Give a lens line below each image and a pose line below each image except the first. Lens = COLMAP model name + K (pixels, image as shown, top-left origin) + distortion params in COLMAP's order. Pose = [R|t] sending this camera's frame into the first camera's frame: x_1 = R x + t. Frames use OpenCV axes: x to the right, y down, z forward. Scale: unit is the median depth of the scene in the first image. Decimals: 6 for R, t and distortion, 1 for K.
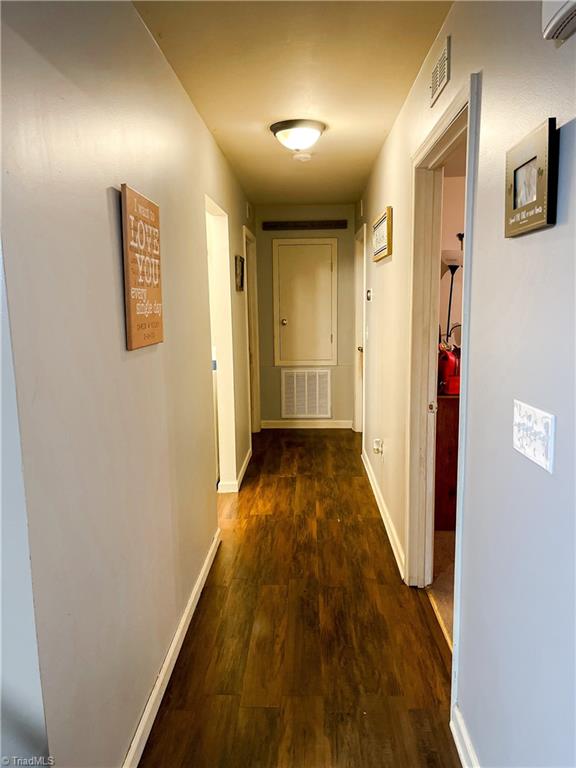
lens RADIAL K [[579.5, 0, 287.9], [0, 579.5, 383.5], [0, 0, 1]] dist [0.066178, -0.085381]
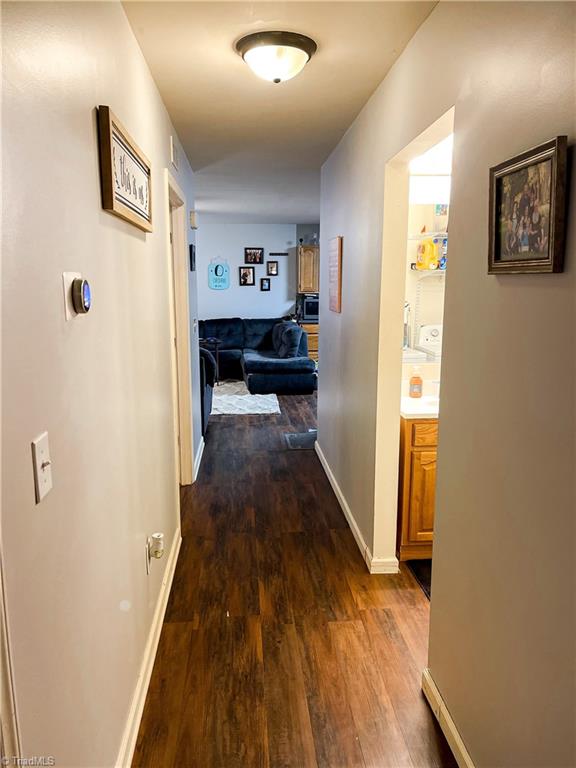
lens RADIAL K [[579.5, 0, 287.8], [0, 579.5, 383.8], [0, 0, 1]] dist [0.066178, -0.085381]
pose [[-0.992891, 0.040816, -0.111812, 0.091662], [0.003247, 0.948308, 0.317335, -0.273107], [0.118984, 0.314716, -0.941699, 1.739755]]
